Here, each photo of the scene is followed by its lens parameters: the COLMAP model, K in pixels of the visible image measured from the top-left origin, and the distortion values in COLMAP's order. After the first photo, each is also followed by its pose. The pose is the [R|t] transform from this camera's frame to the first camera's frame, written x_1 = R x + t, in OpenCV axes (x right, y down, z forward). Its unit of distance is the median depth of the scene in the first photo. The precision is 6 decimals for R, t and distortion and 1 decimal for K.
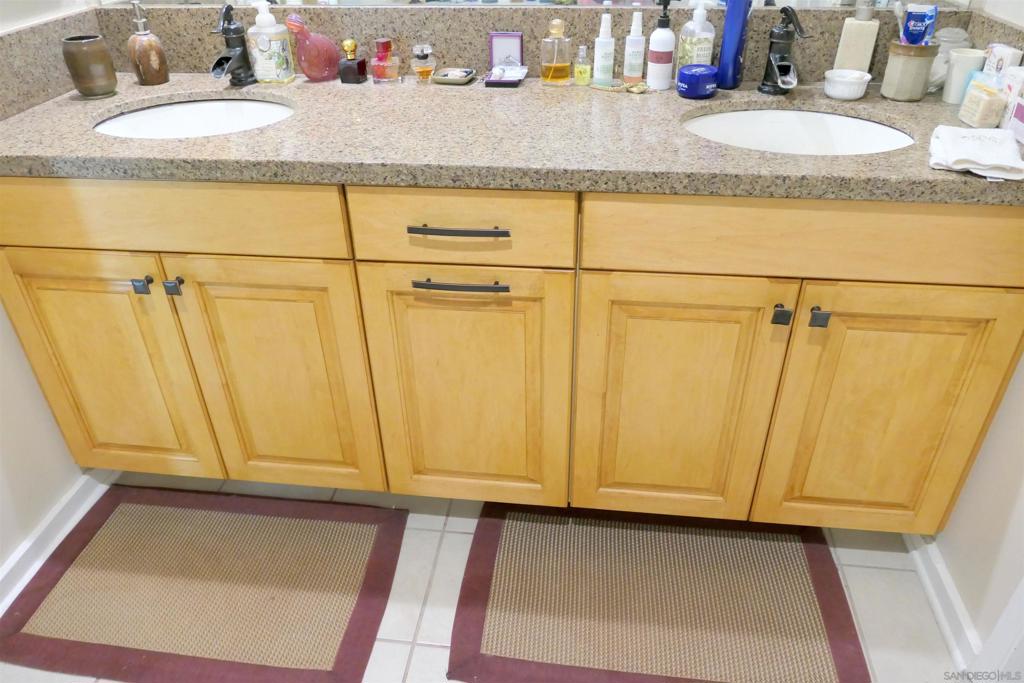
lens RADIAL K [[726.5, 0, 512.0], [0, 726.5, 341.5], [0, 0, 1]] dist [-0.017956, -0.000196]
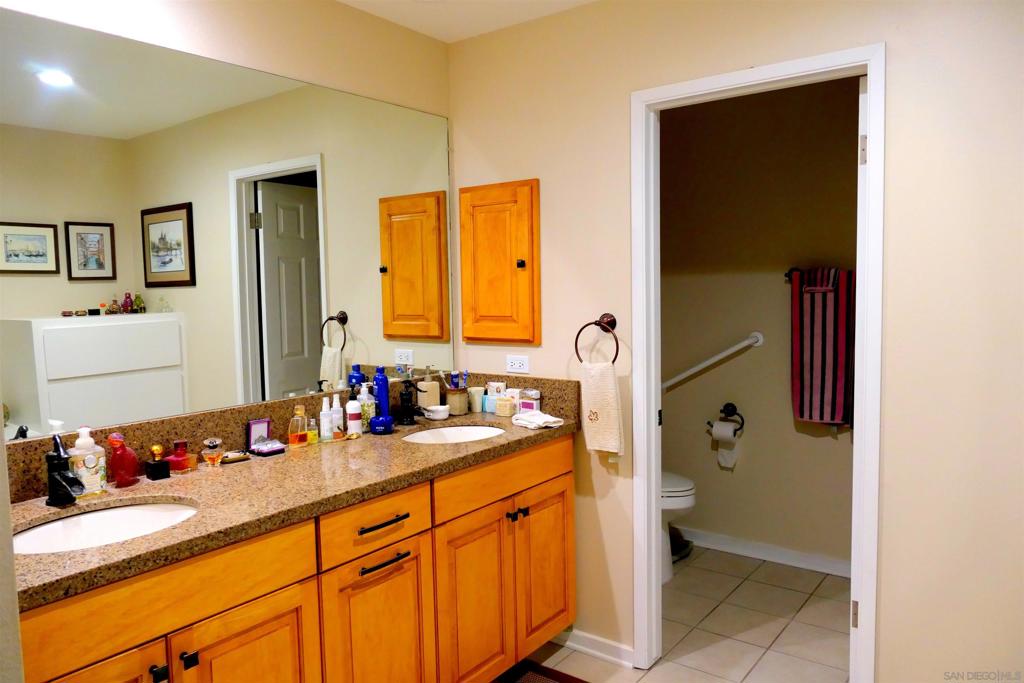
lens RADIAL K [[726.5, 0, 512.0], [0, 726.5, 341.5], [0, 0, 1]] dist [-0.017956, -0.000196]
pose [[0.497095, -0.061330, 0.865526, -1.163261], [0.482198, 0.848814, -0.216794, -0.013419], [-0.721375, 0.525122, 0.451515, -0.092687]]
